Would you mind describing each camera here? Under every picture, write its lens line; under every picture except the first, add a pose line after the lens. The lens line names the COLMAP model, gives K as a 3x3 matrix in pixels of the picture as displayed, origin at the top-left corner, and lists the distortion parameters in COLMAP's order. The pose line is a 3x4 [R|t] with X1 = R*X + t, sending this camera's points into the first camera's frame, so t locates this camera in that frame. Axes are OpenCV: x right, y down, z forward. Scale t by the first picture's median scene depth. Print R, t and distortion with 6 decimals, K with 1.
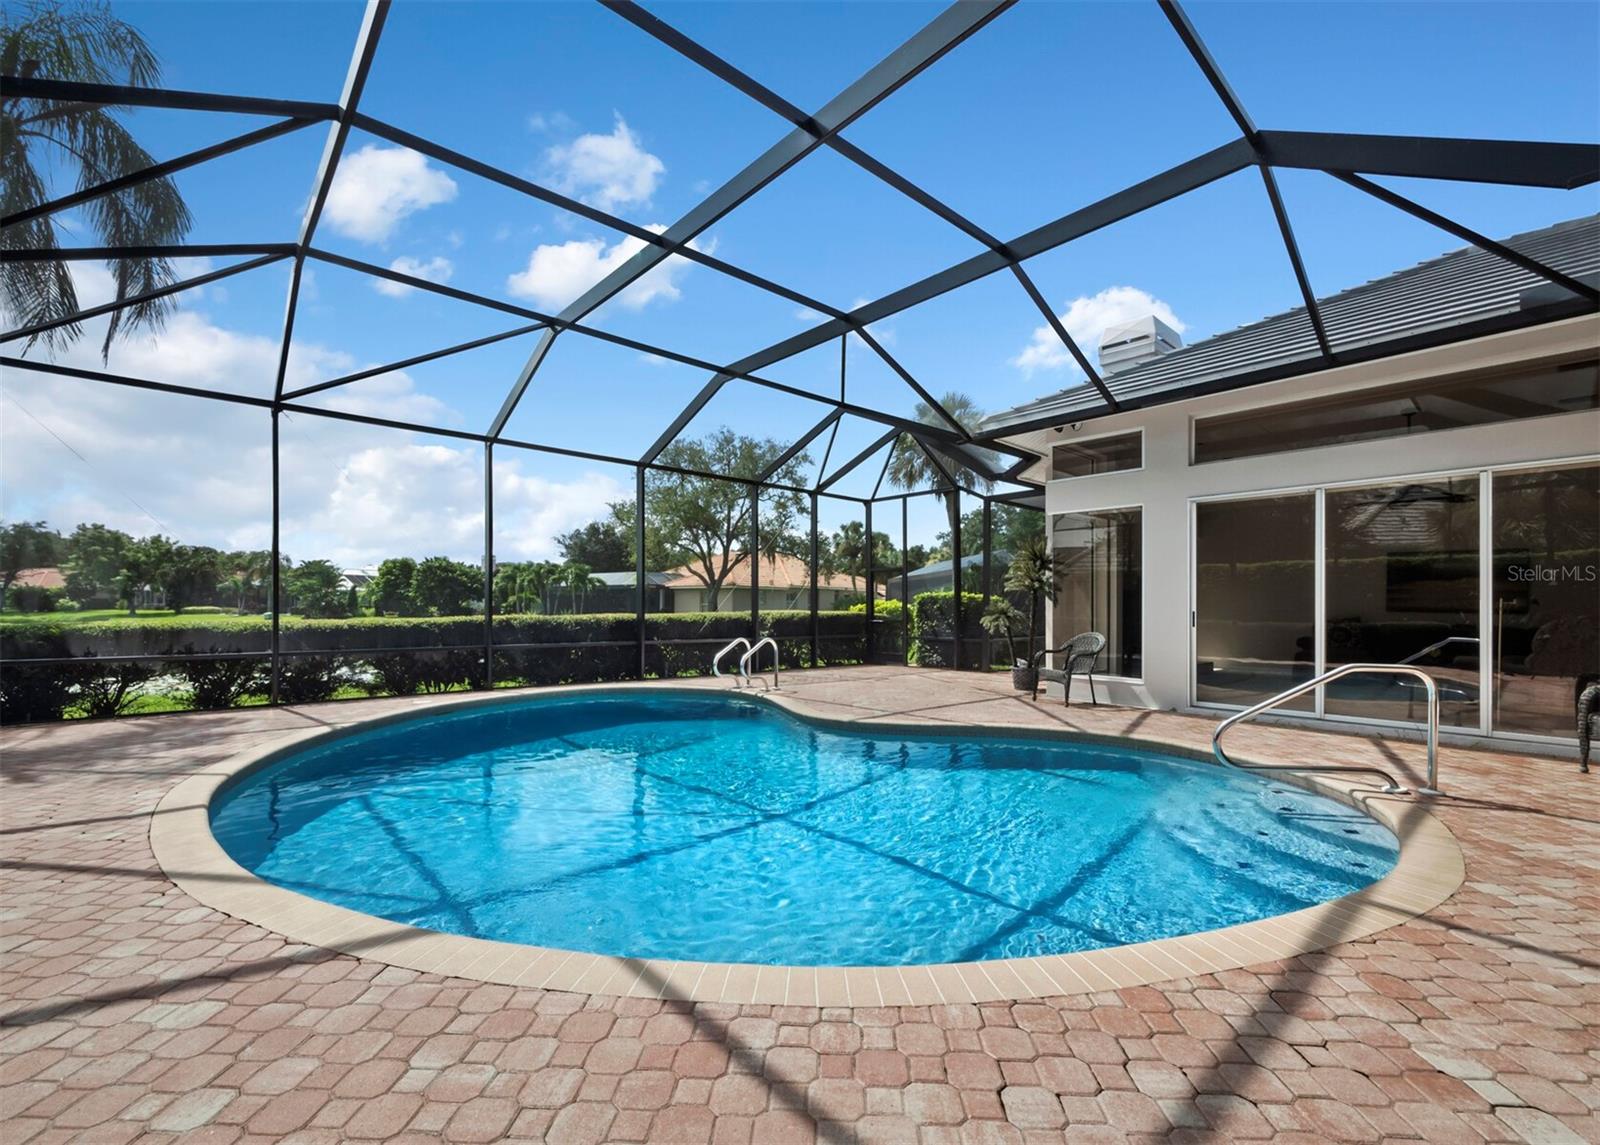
lens RADIAL K [[683.4, 0, 811.3], [0, 683.4, 604.4], [0, 0, 1]] dist [-0.001609, 0.000868]
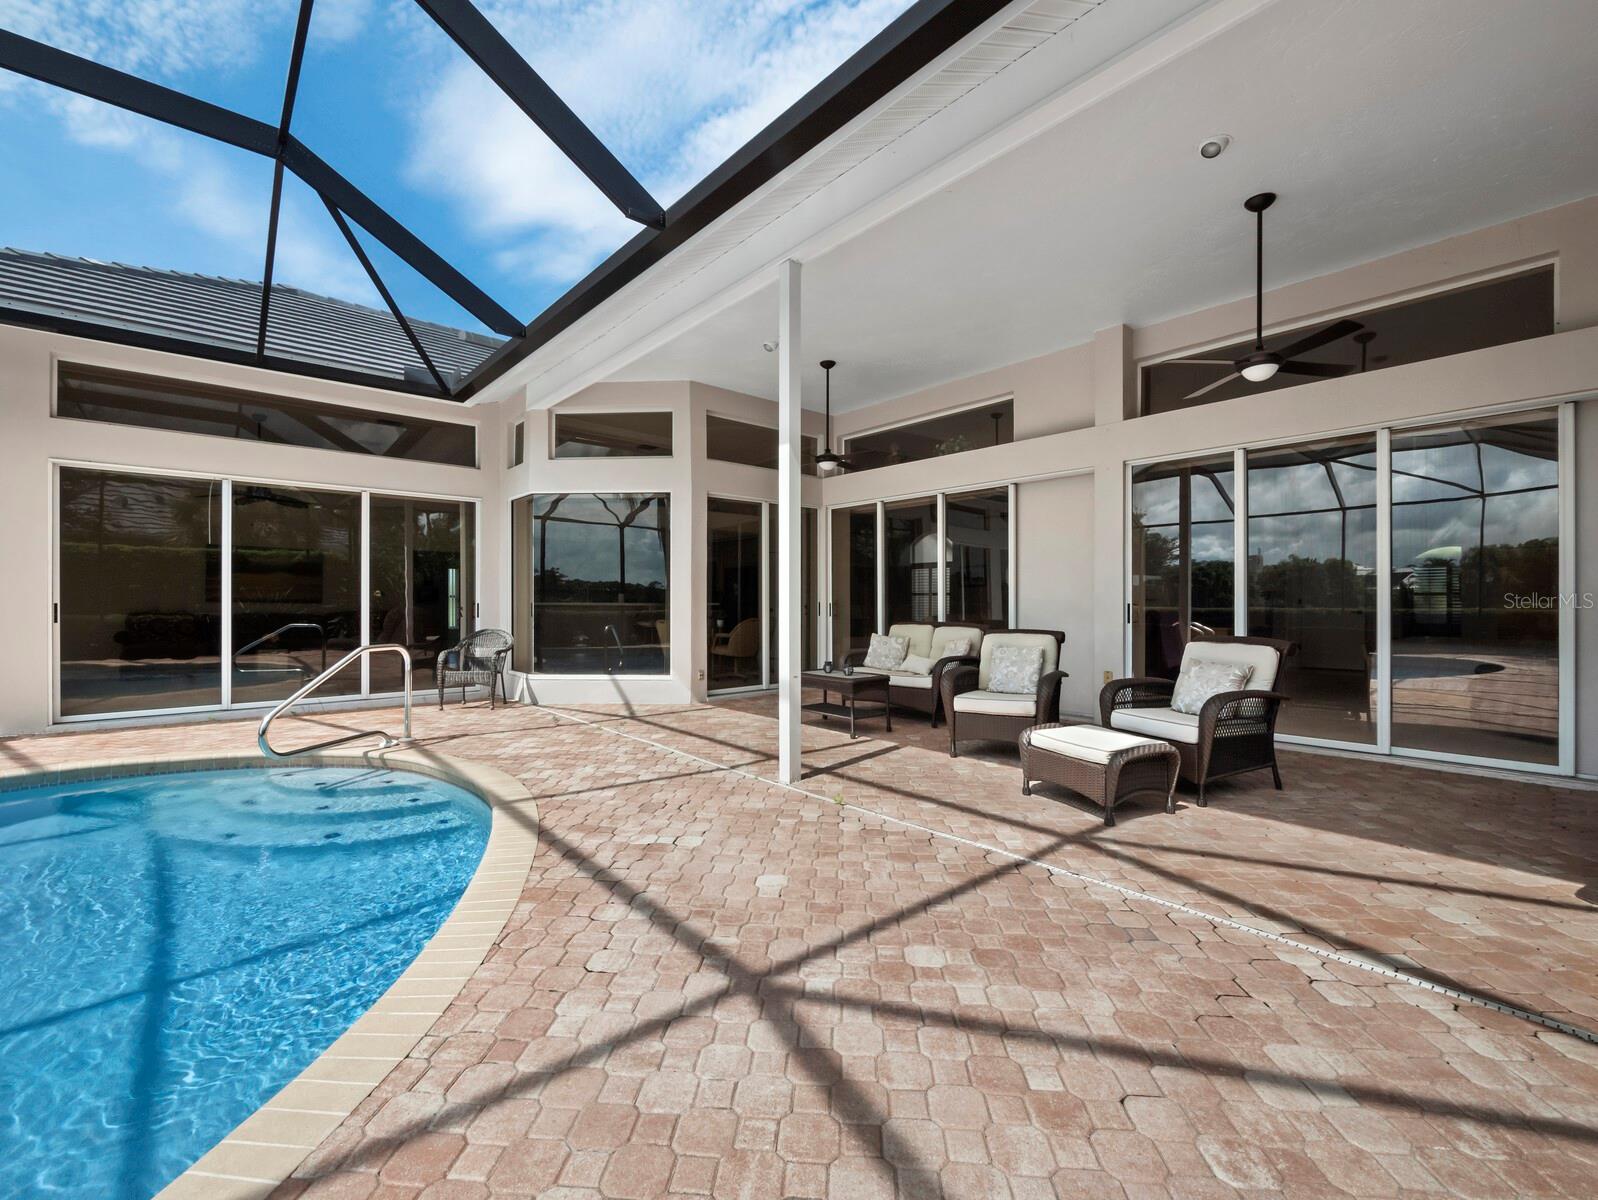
lens RADIAL K [[680.4, 0, 810.6], [0, 680.4, 603.5], [0, 0, 1]] dist [0.000018, 0.000938]
pose [[0.014105, -0.006930, 0.999877, -0.359239], [-0.004723, 0.999964, 0.006997, 0.002039], [-0.999889, -0.004821, 0.014072, 0.202148]]
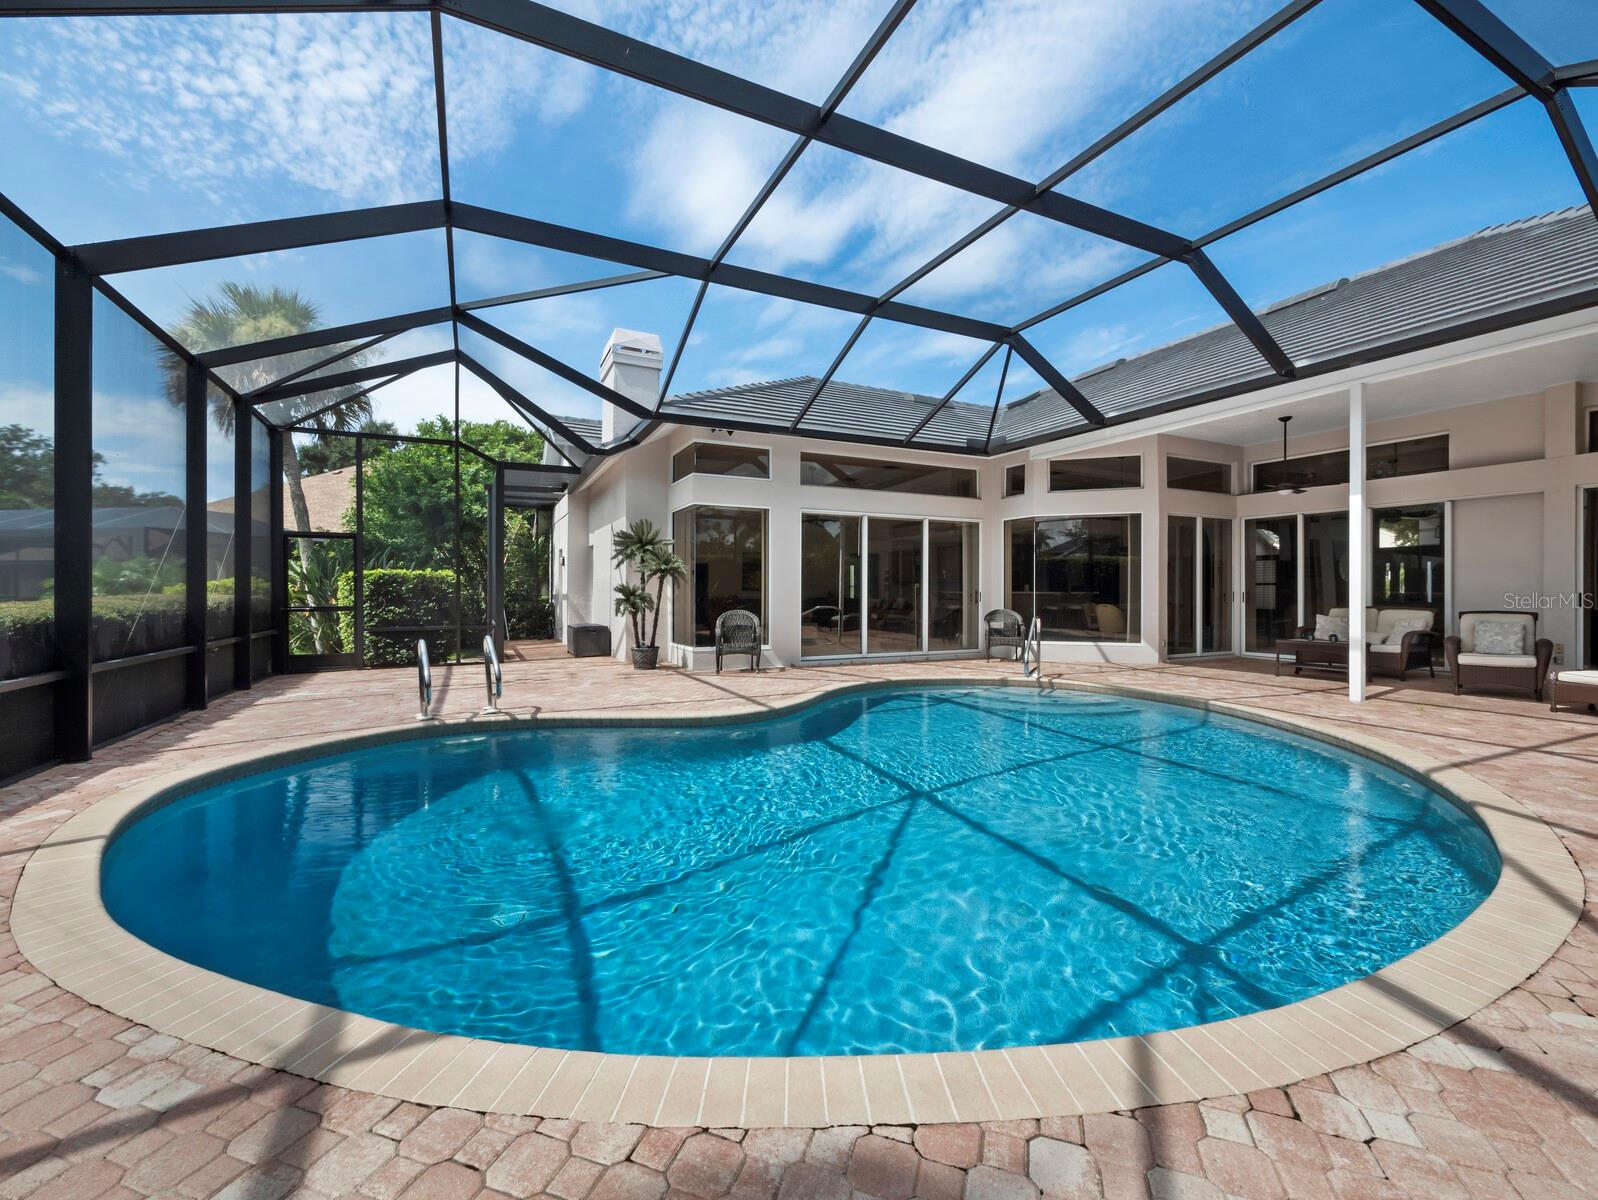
lens RADIAL K [[680.4, 0, 791.7], [0, 680.4, 587.7], [0, 0, 1]] dist [0.000018, 0.000938]
pose [[0.277006, 0.002355, 0.960865, -1.326875], [-0.004768, 0.999988, -0.001076, 0.008368], [-0.960856, -0.004283, 0.277014, 1.121694]]
